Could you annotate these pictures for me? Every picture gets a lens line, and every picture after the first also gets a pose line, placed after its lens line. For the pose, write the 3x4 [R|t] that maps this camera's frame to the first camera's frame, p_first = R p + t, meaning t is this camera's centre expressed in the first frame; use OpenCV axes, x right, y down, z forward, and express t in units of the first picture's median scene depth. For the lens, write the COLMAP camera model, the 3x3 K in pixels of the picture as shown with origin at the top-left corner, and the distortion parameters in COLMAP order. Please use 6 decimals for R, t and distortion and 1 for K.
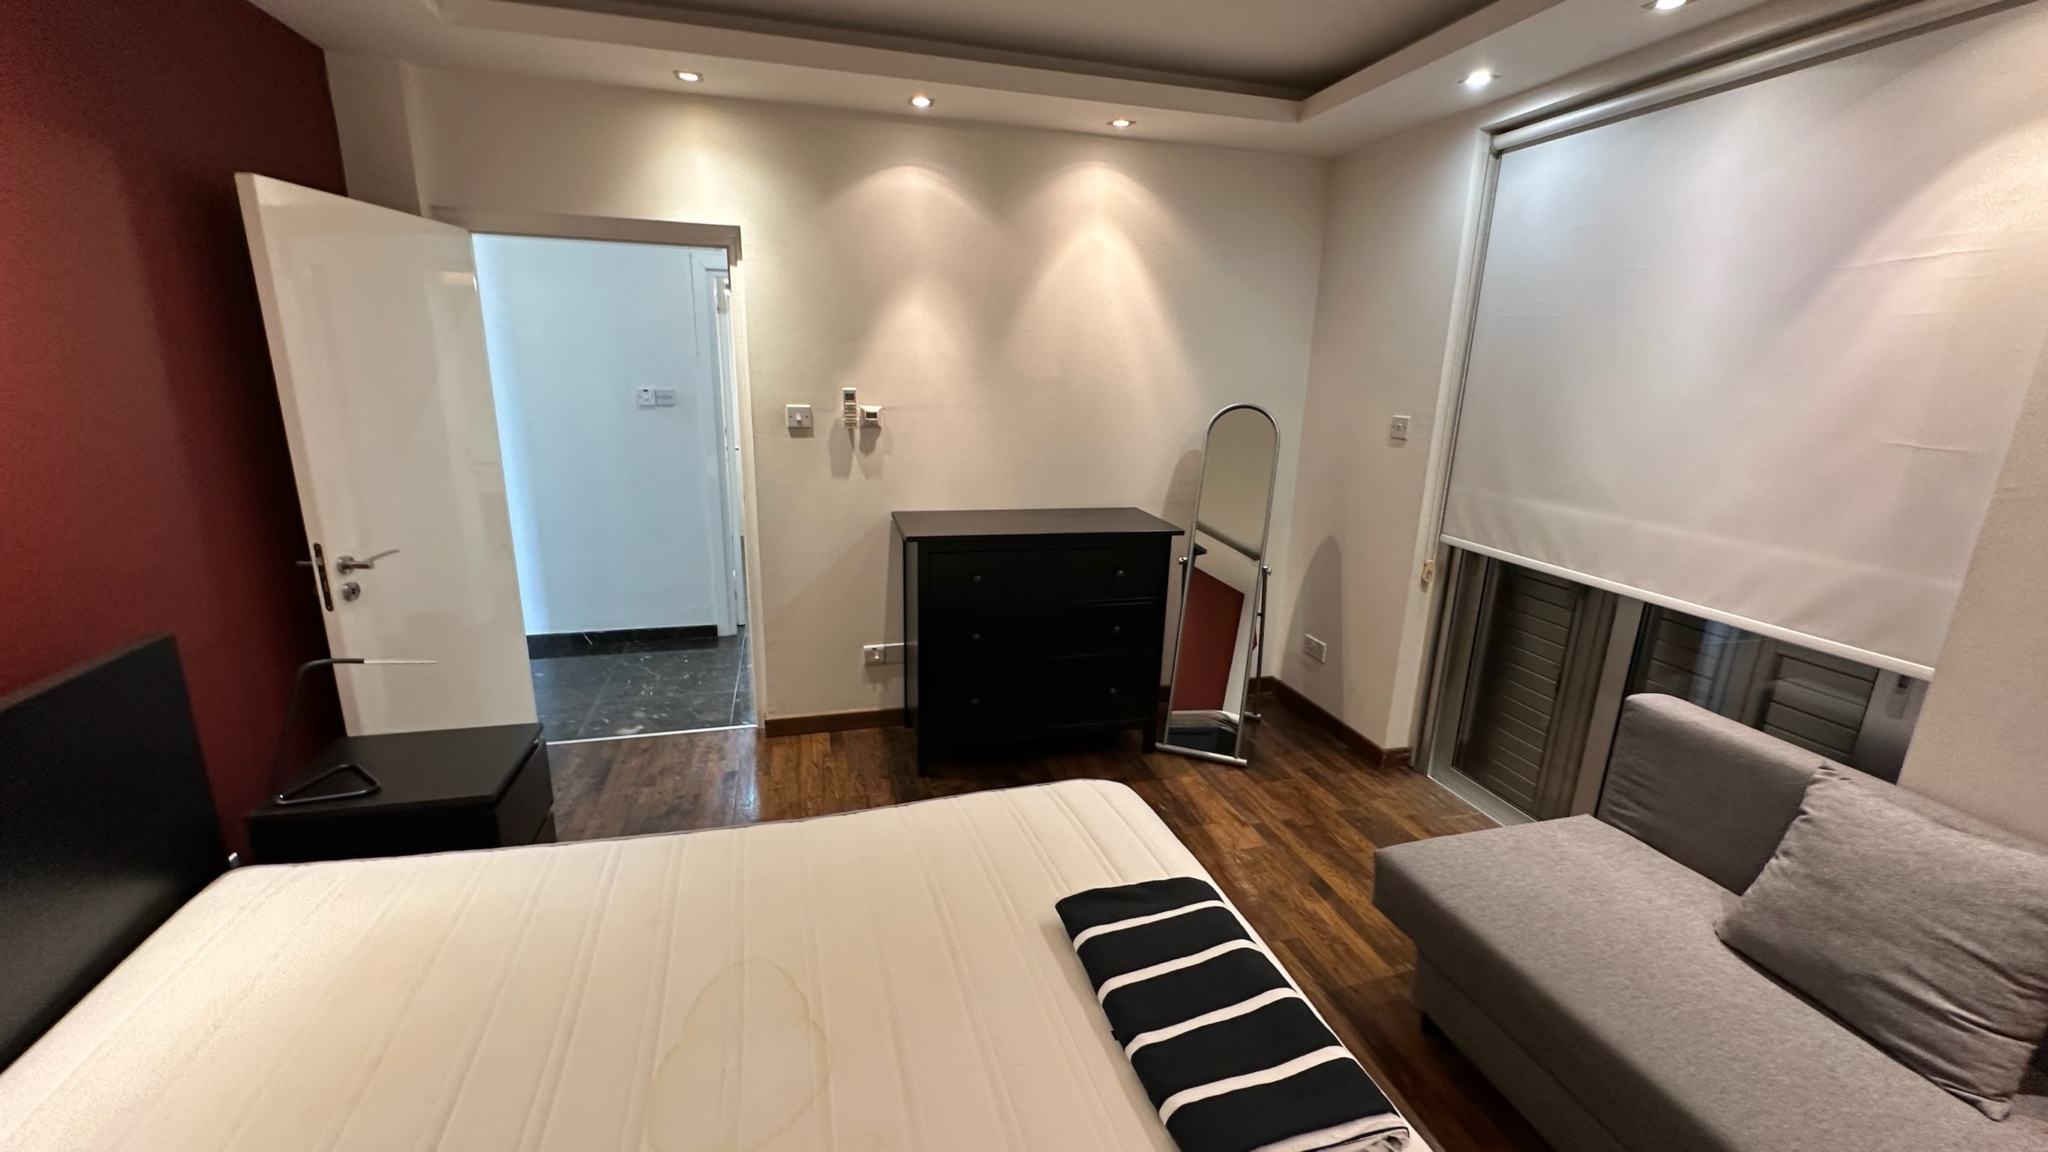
lens RADIAL K [[816.3, 0, 1024.0], [0, 816.3, 576.0], [0, 0, 1]] dist [-0.001580, 0.000361]
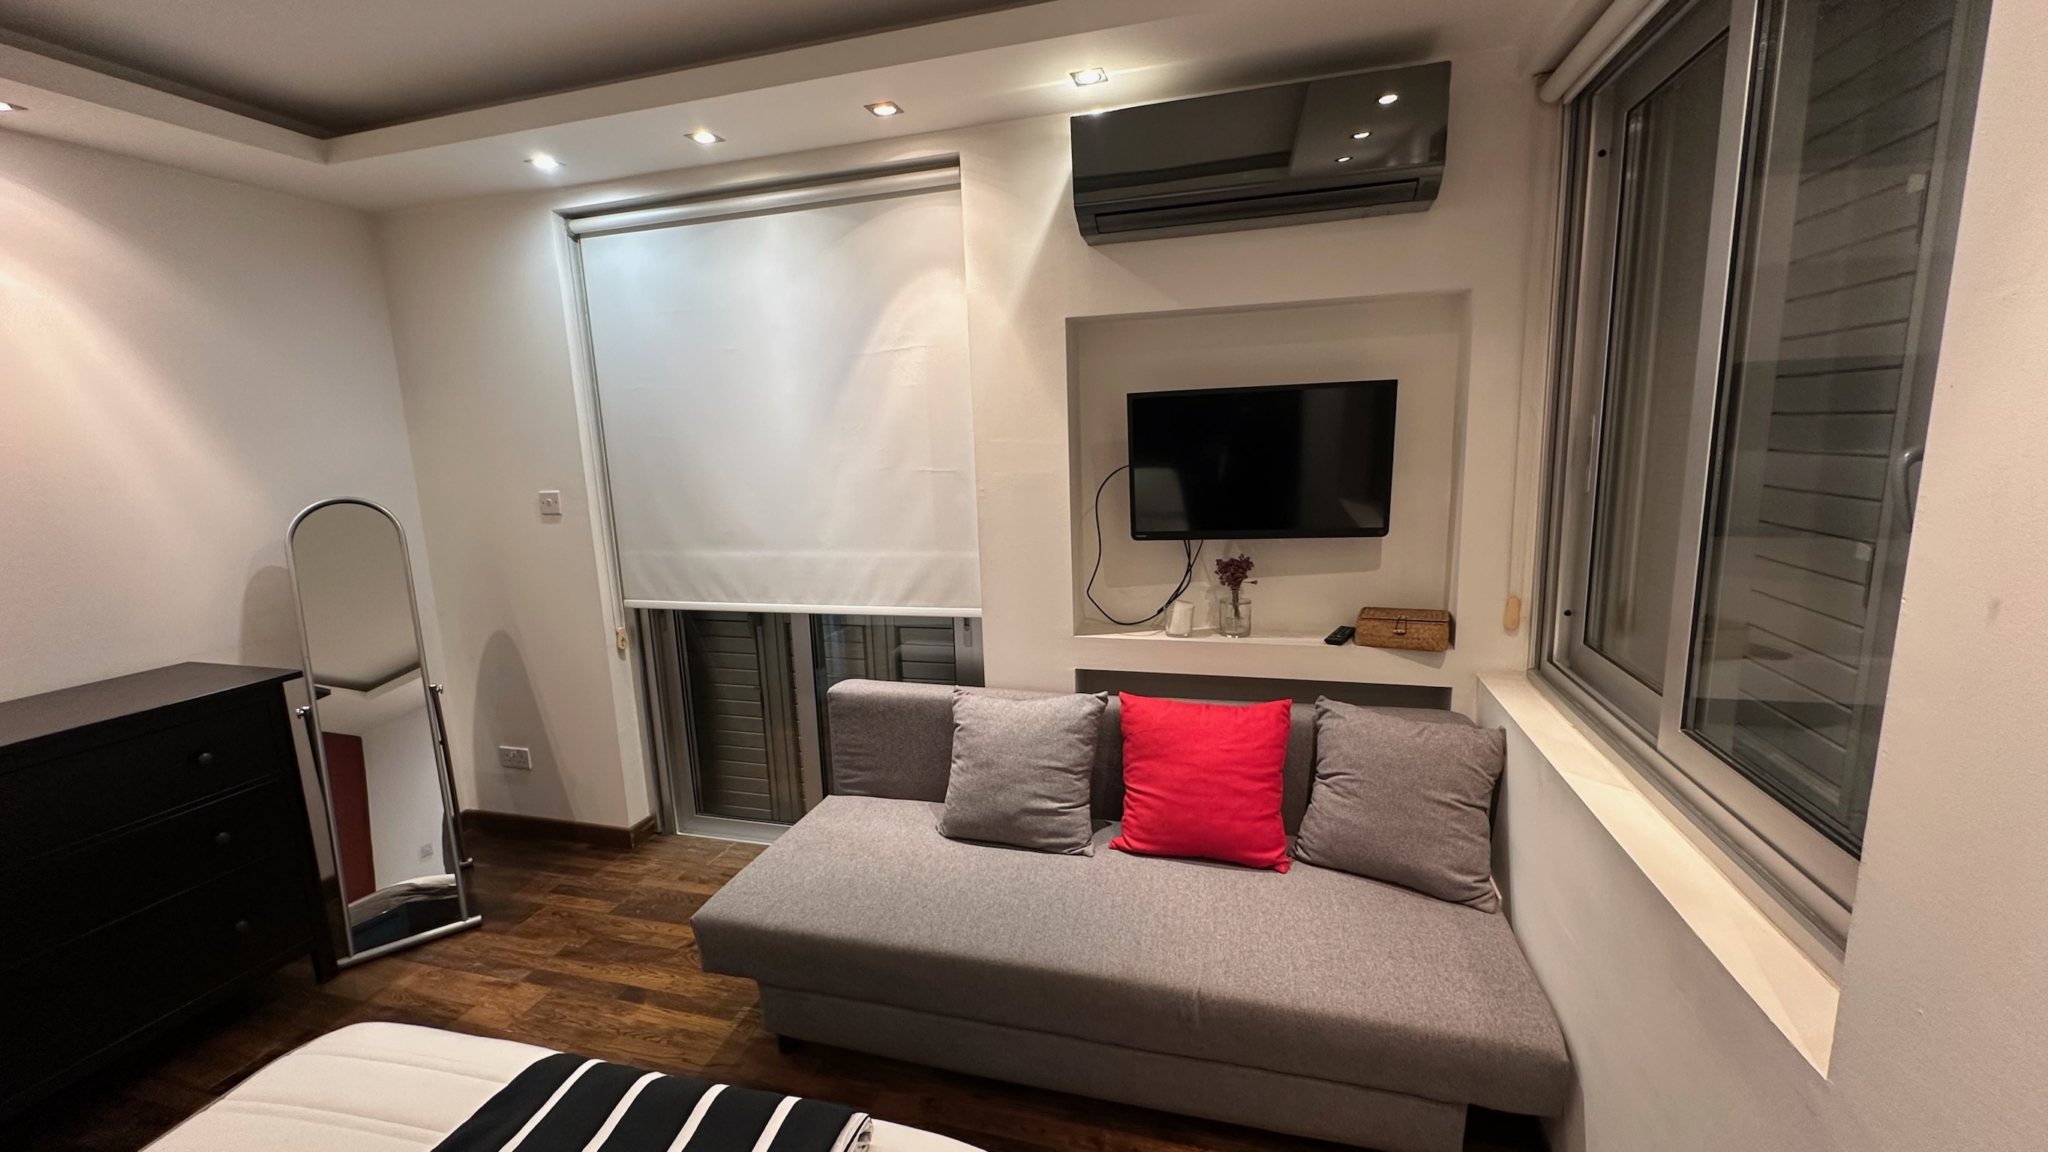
lens RADIAL K [[816.3, 0, 1024.0], [0, 816.3, 576.0], [0, 0, 1]] dist [-0.001580, 0.000361]
pose [[0.519312, -0.192895, 0.832530, -0.081719], [0.265005, 0.962519, 0.057710, -0.008640], [-0.812458, 0.190655, 0.550966, 0.043789]]
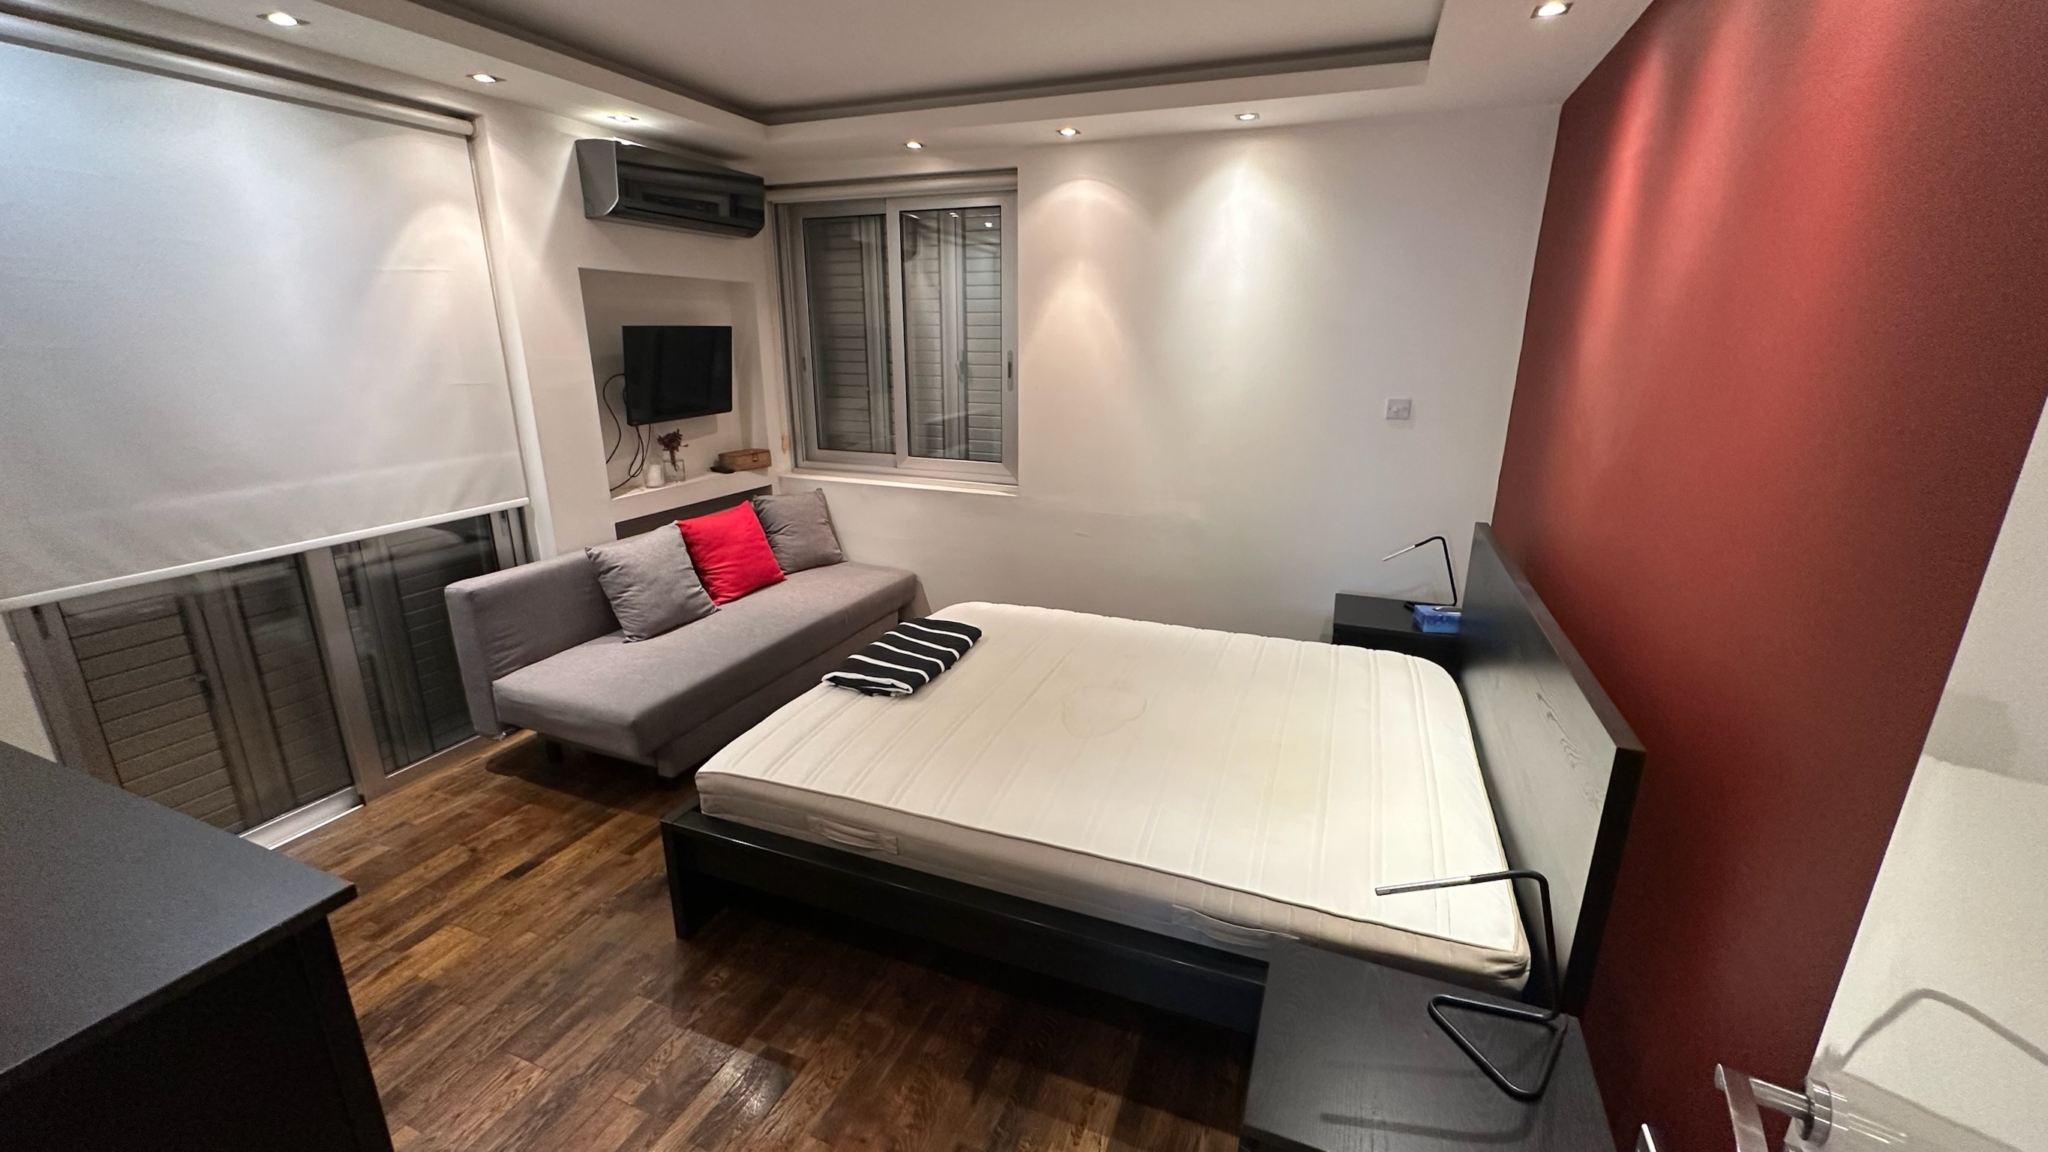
lens RADIAL K [[816.3, 0, 1024.0], [0, 816.3, 576.0], [0, 0, 1]] dist [-0.001580, 0.000361]
pose [[-0.796433, -0.201087, 0.570314, -0.631650], [0.127923, 0.865729, 0.483890, -0.341617], [-0.591041, 0.458343, -0.663771, 1.138453]]
